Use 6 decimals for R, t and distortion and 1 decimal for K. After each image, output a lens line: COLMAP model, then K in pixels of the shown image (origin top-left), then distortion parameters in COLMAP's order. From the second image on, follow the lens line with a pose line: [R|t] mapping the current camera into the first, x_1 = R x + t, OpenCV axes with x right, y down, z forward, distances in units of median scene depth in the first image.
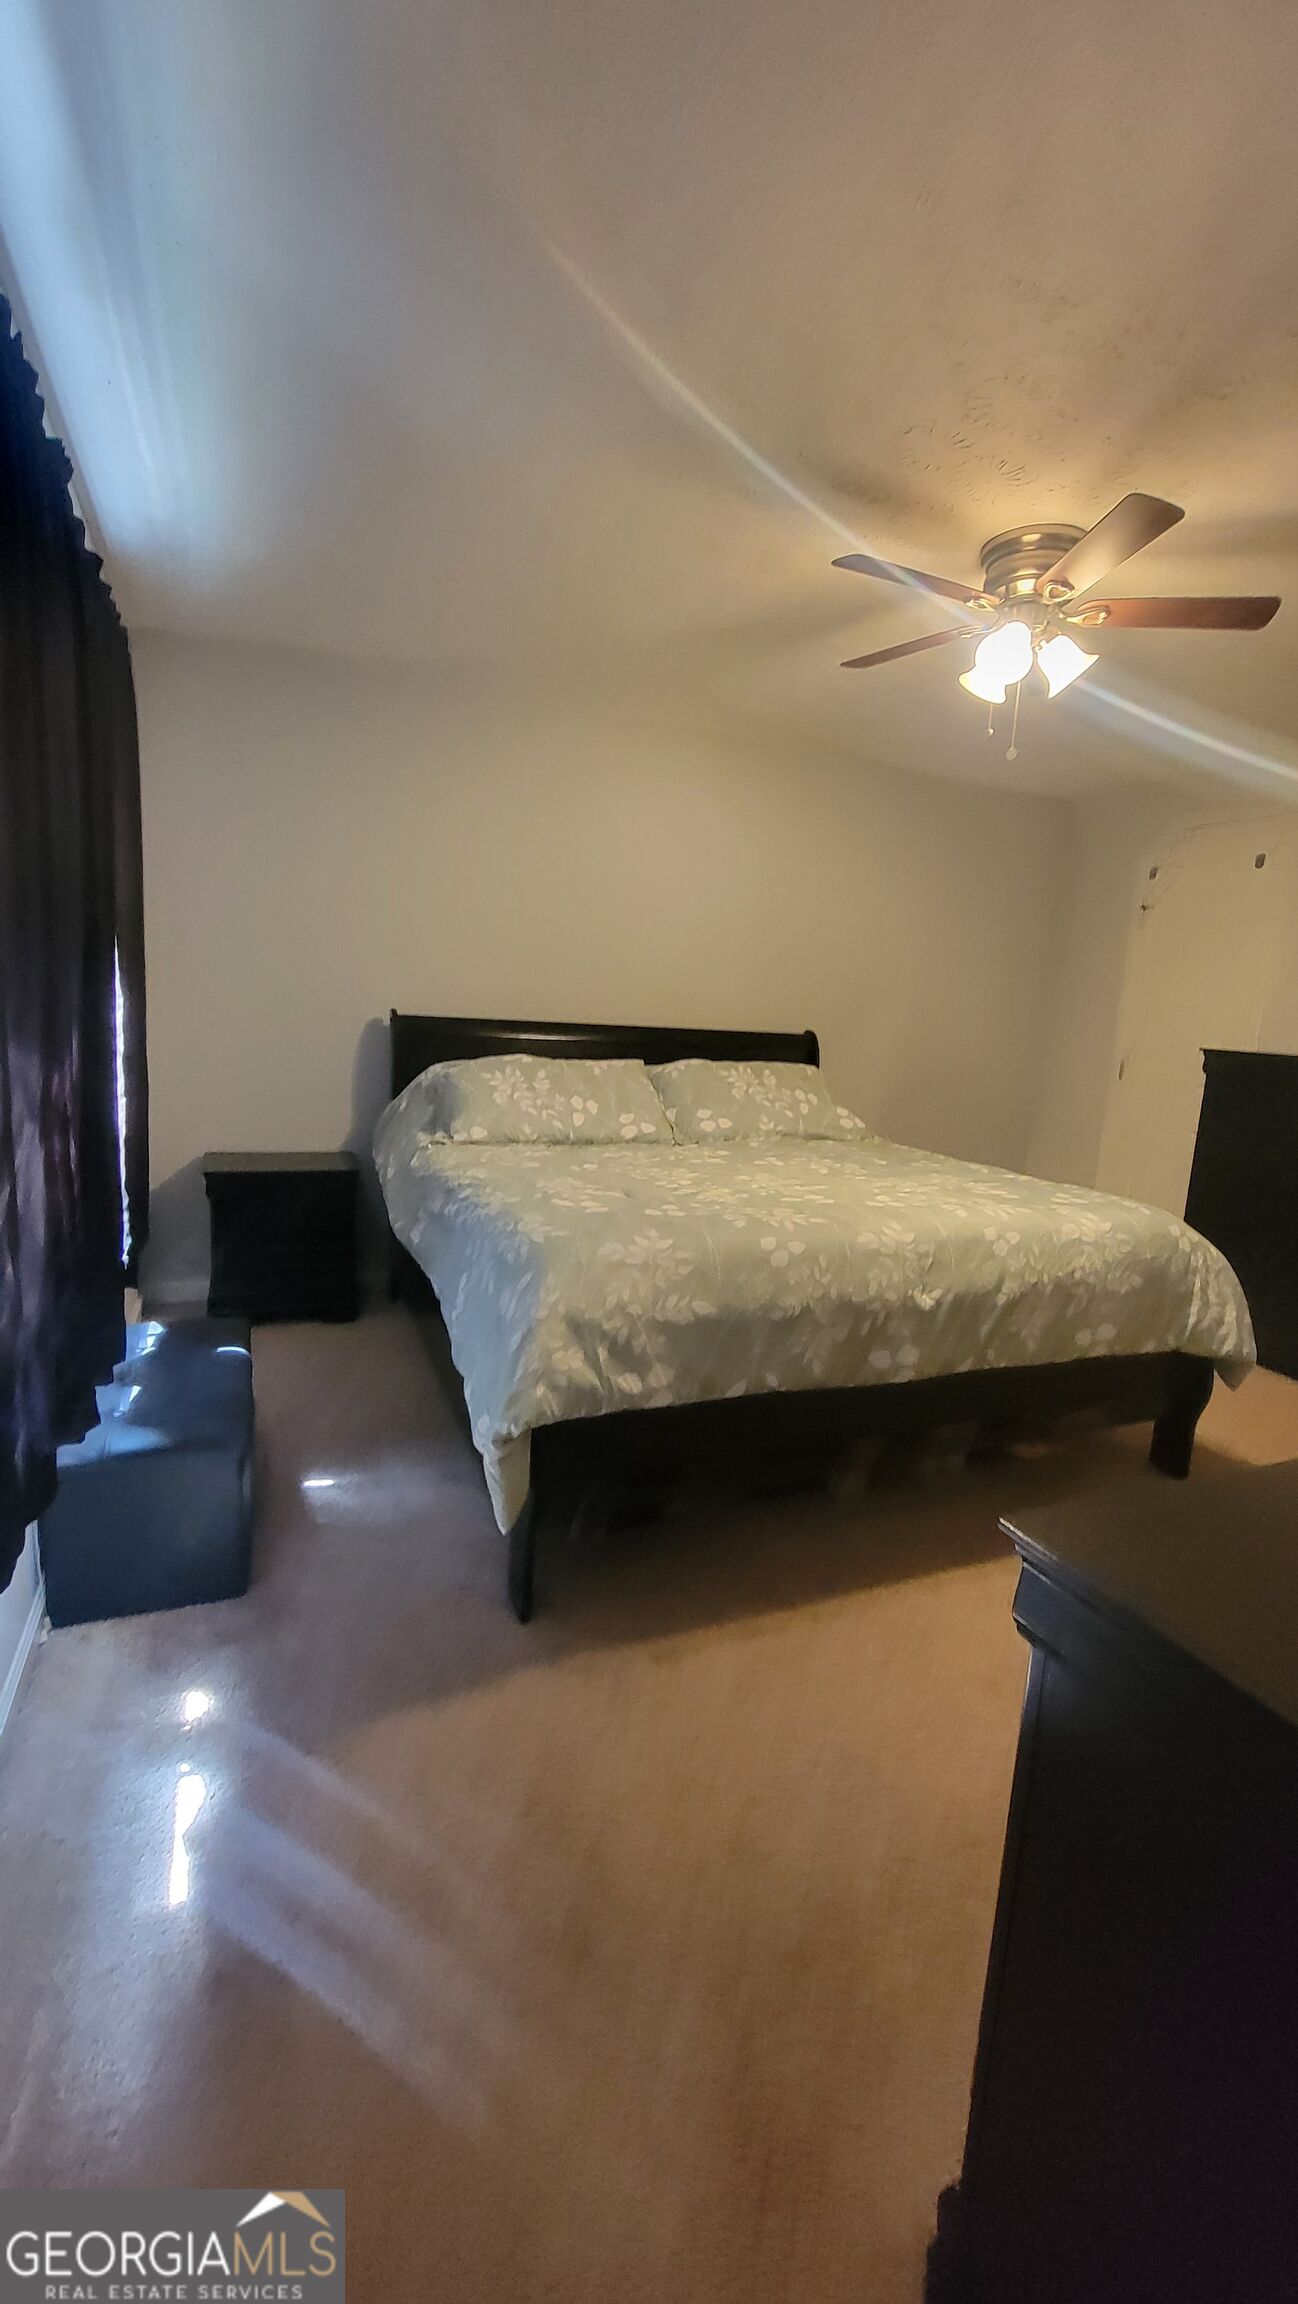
lens RADIAL K [[936.6, 0, 652.7], [0, 936.6, 1159.3], [0, 0, 1]] dist [-0.003474, 0.001303]
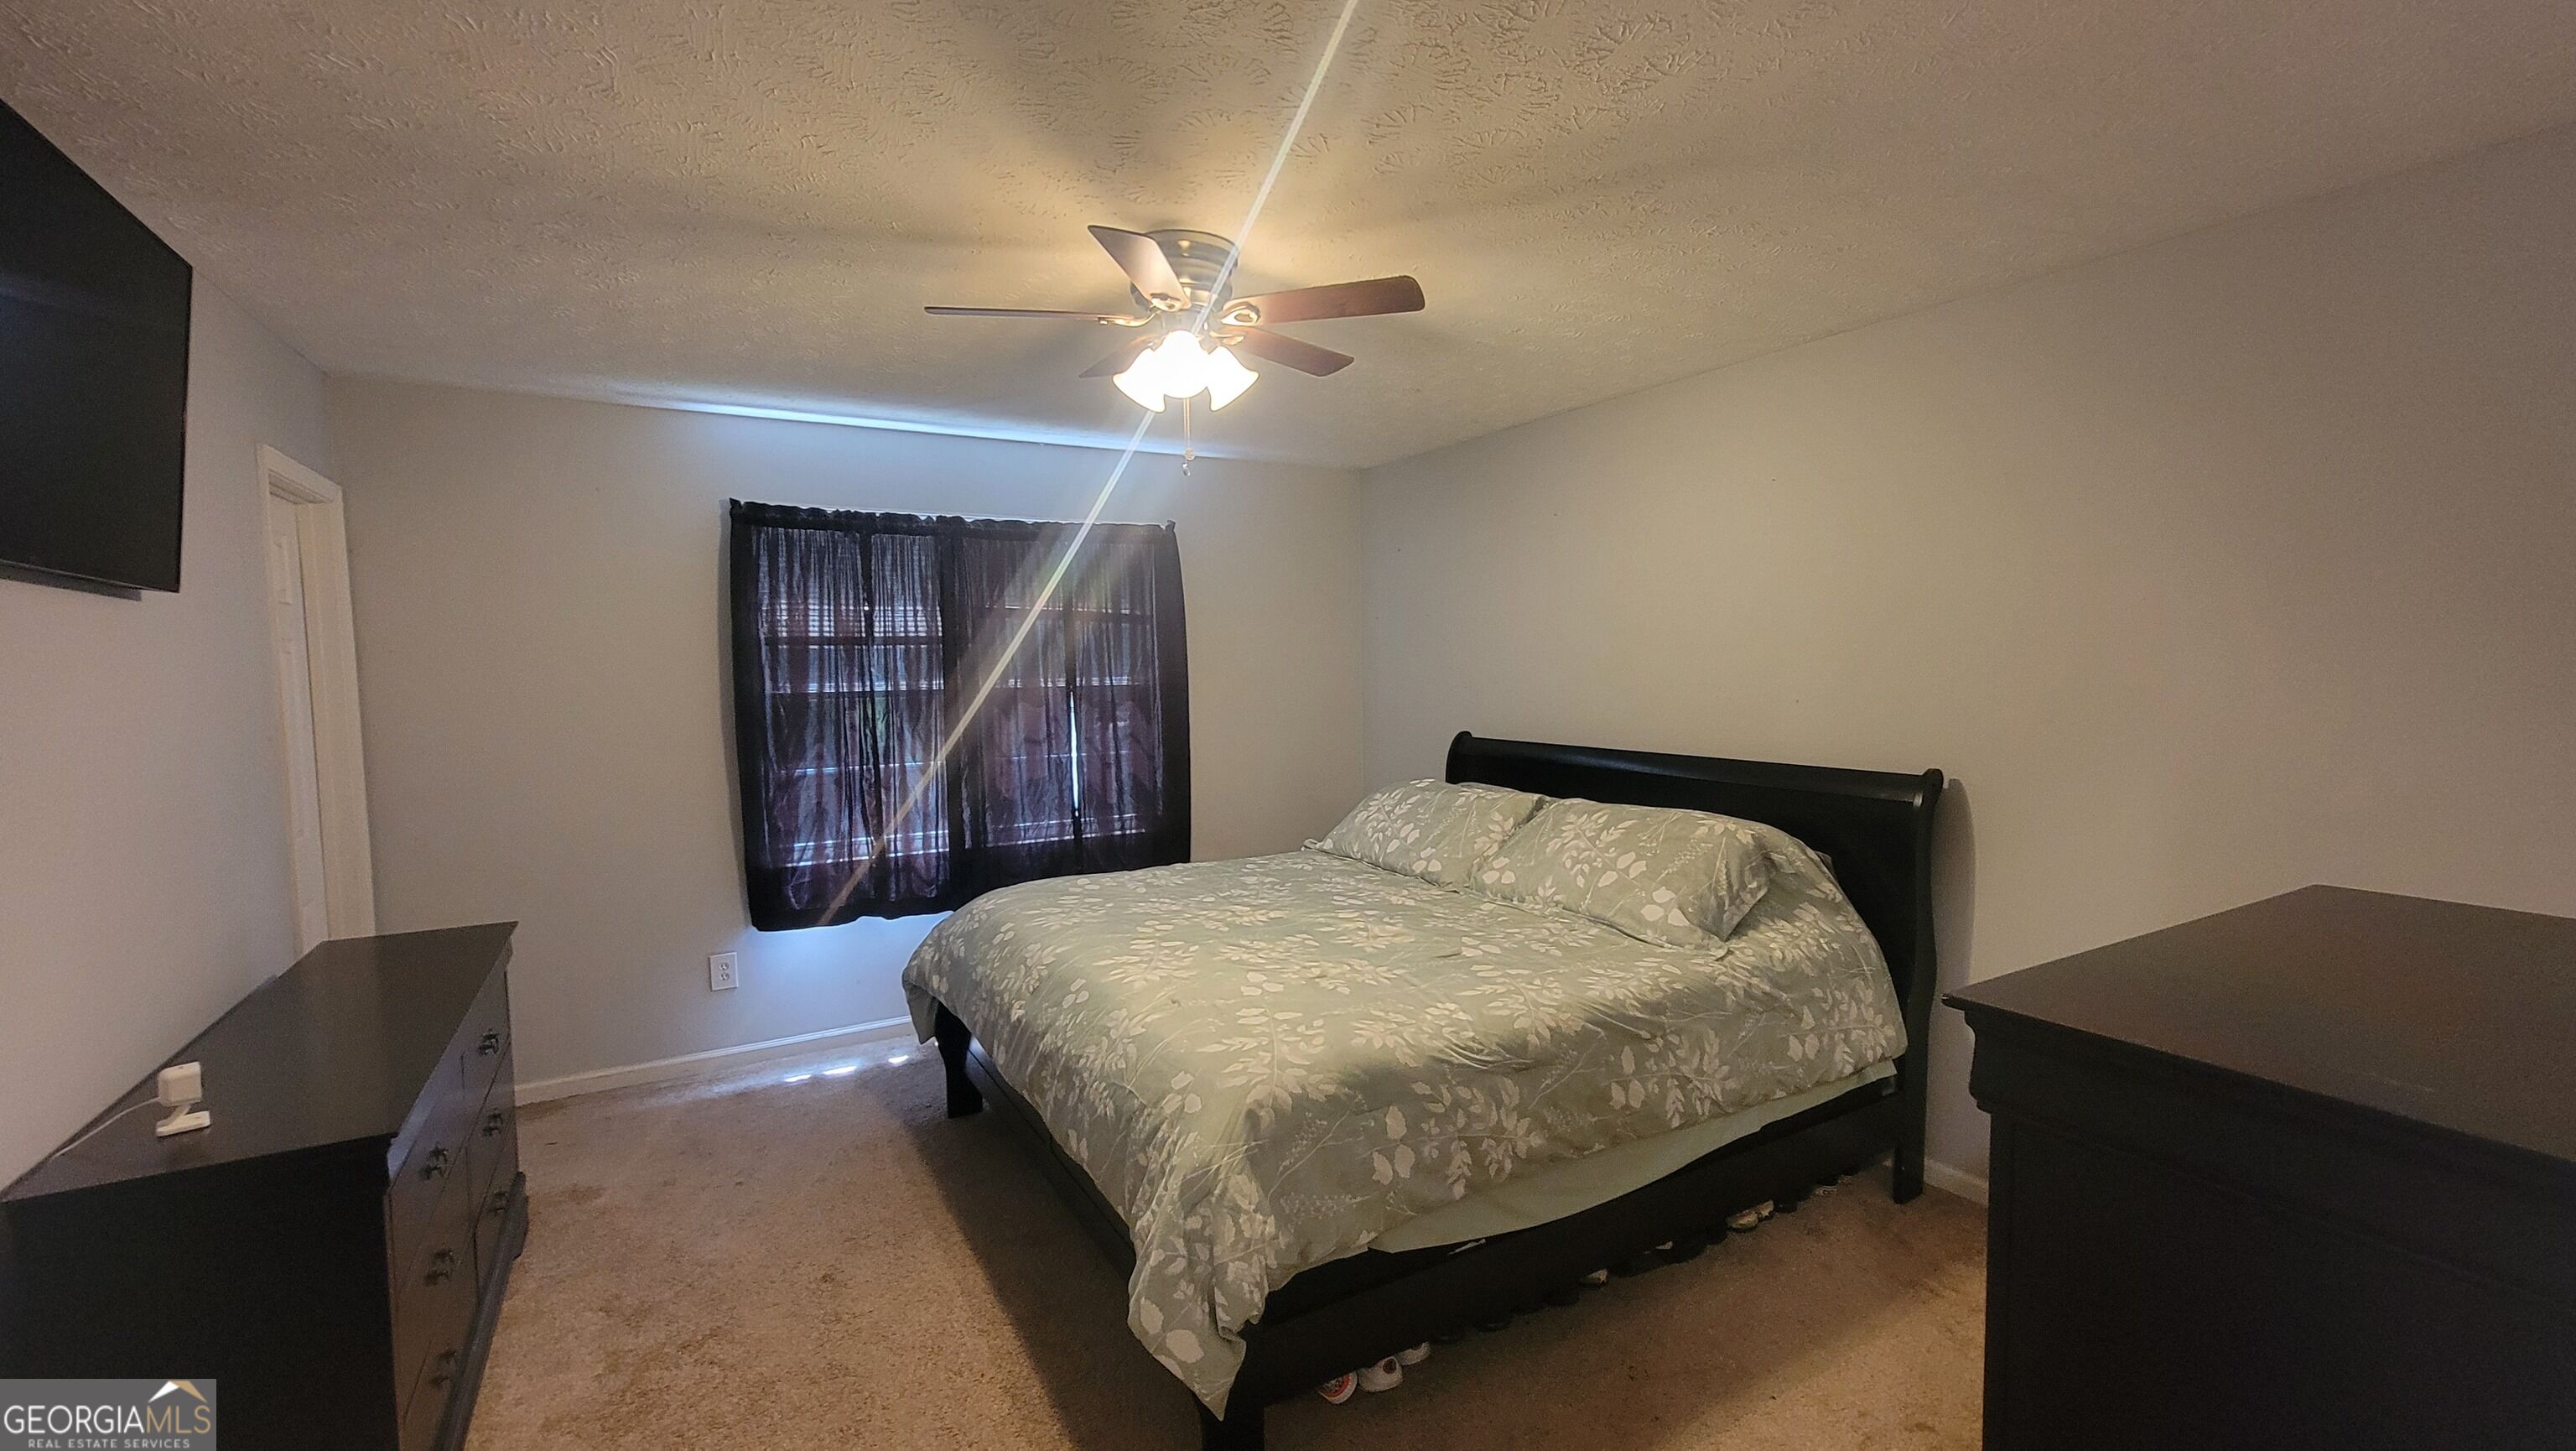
lens RADIAL K [[1047.3, 0, 1287.4], [0, 1047.3, 718.3], [0, 0, 1]] dist [-0.003474, 0.001303]
pose [[0.129649, -0.000735, -0.991560, 1.354433], [-0.136295, 0.990495, -0.018556, -0.188587], [0.982148, 0.137550, 0.128317, 0.962191]]
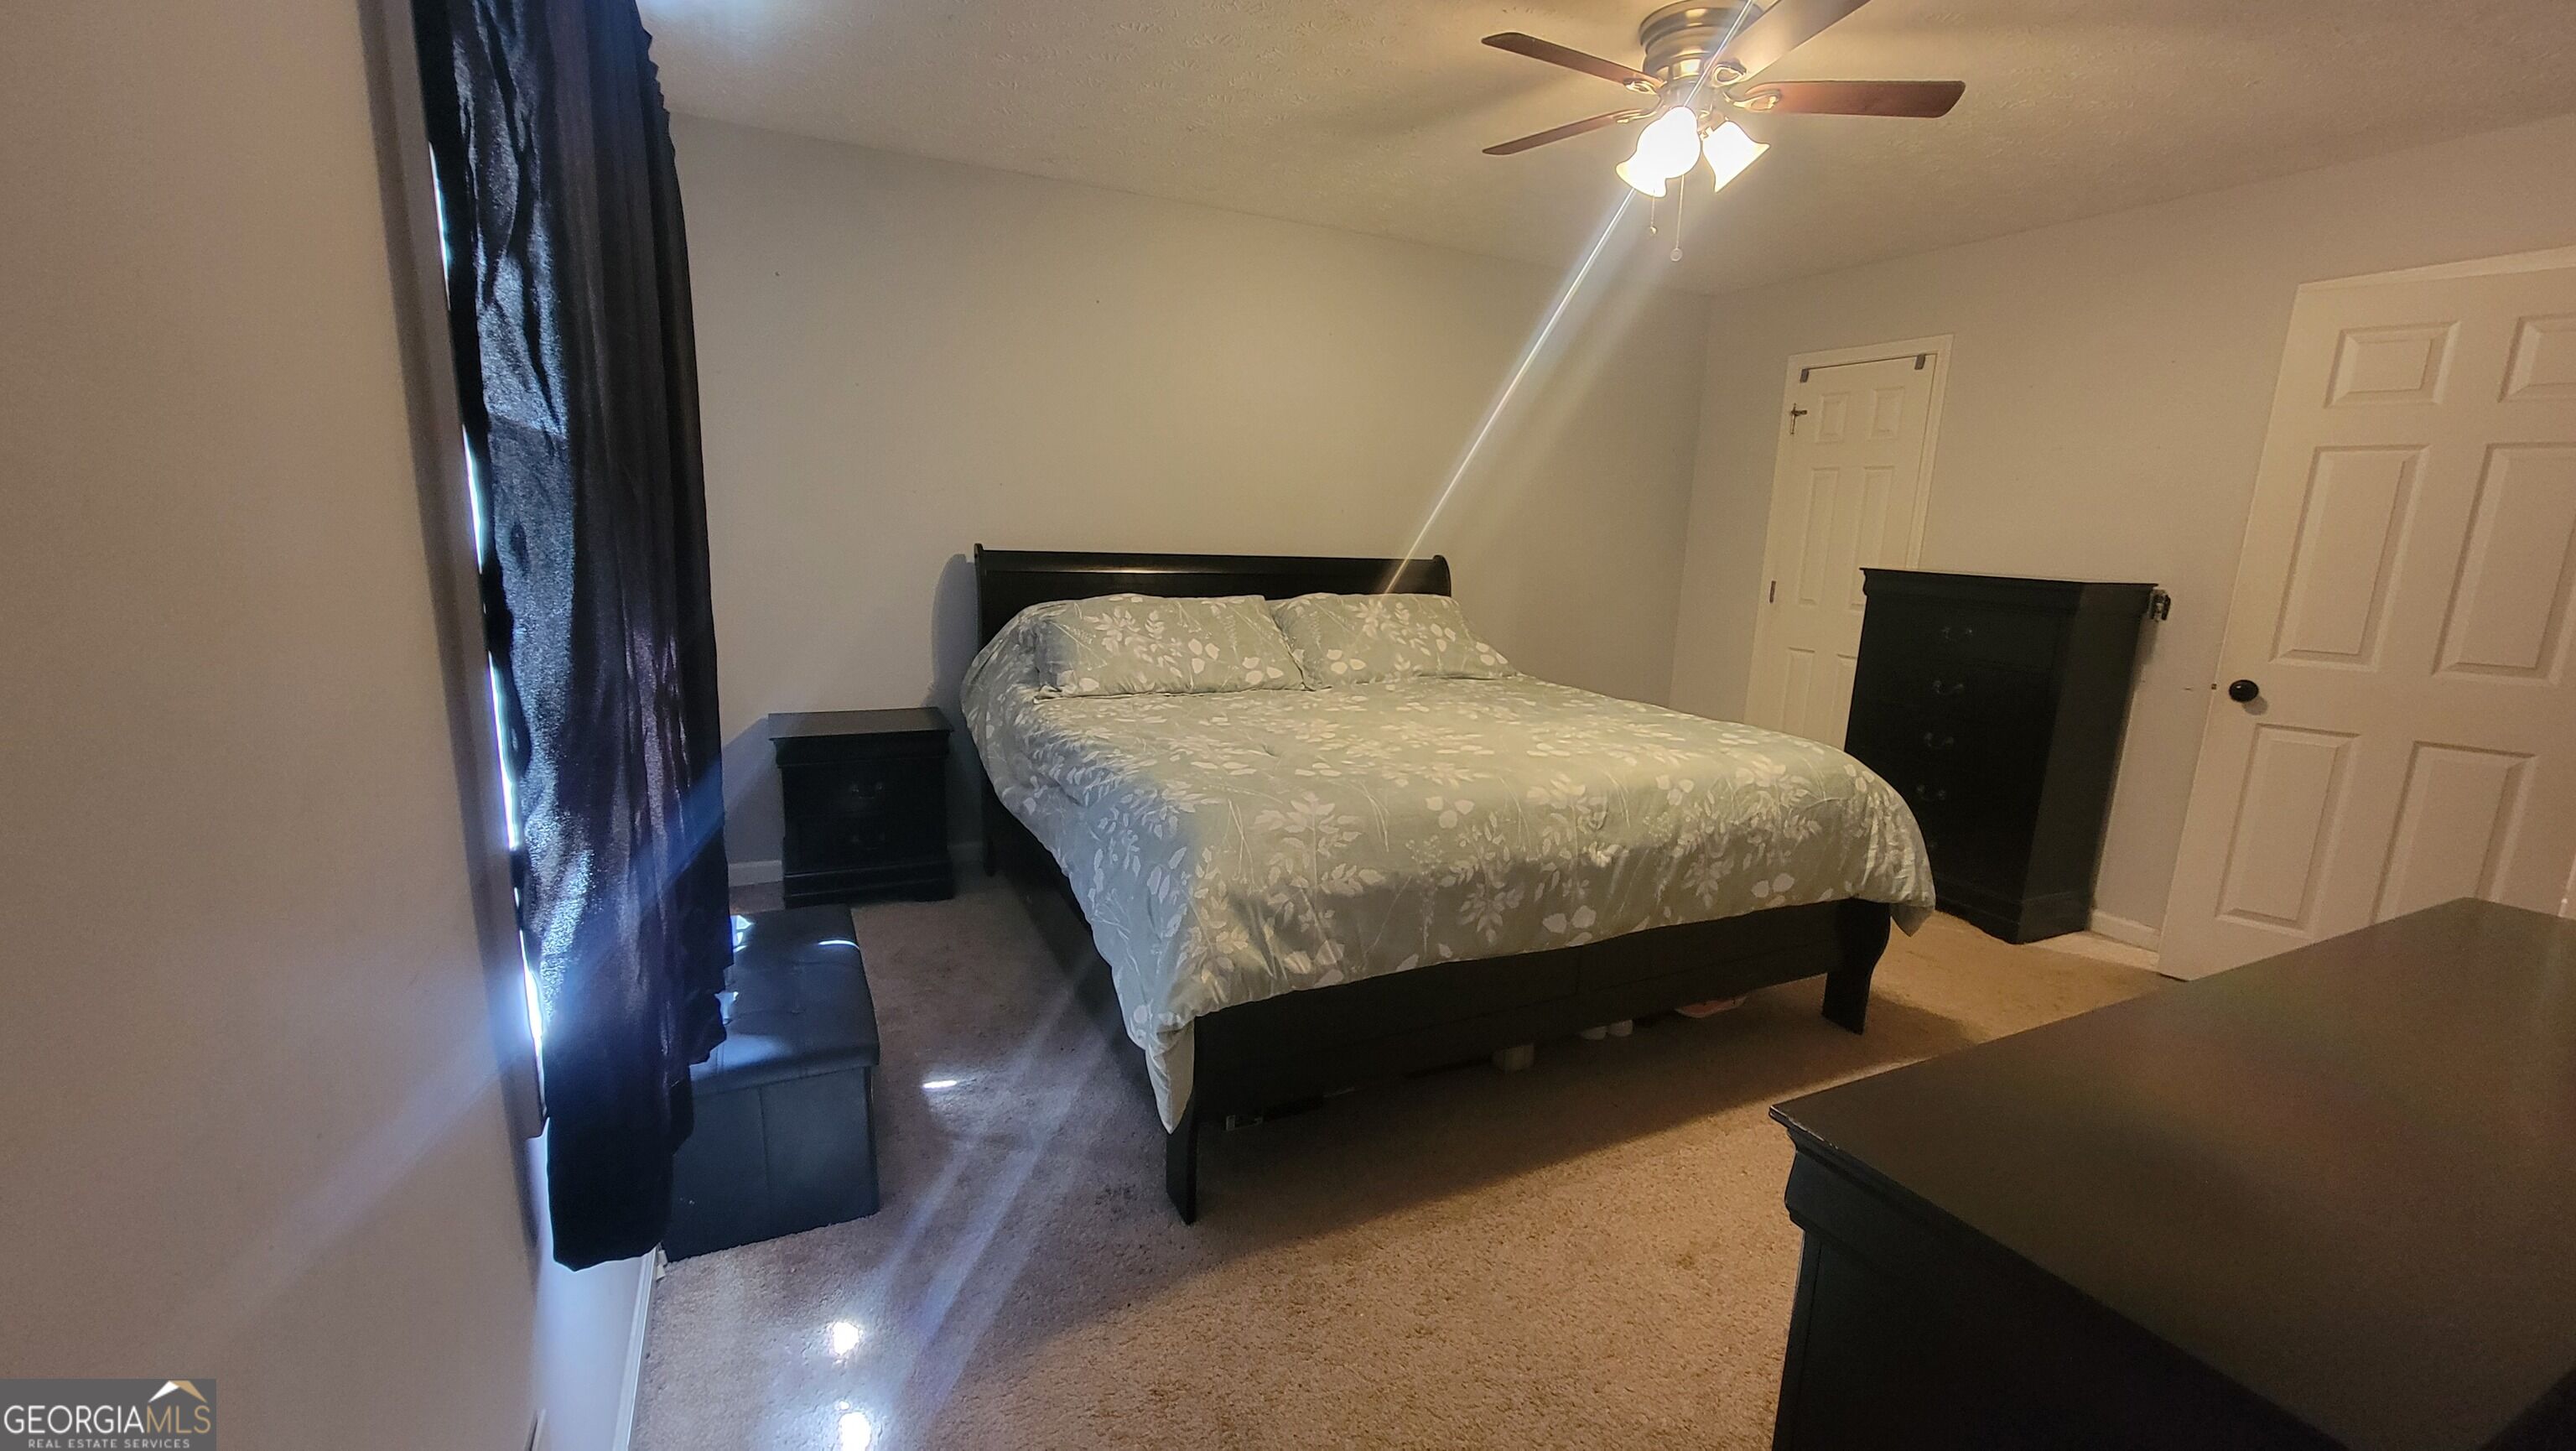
lens RADIAL K [[1047.3, 0, 1298.1], [0, 1047.3, 734.7], [0, 0, 1]] dist [-0.003474, 0.001303]
pose [[0.997869, -0.030585, 0.057639, -0.057564], [0.028225, 0.998747, 0.041327, -0.020337], [-0.058830, -0.039612, 0.997482, -0.012102]]
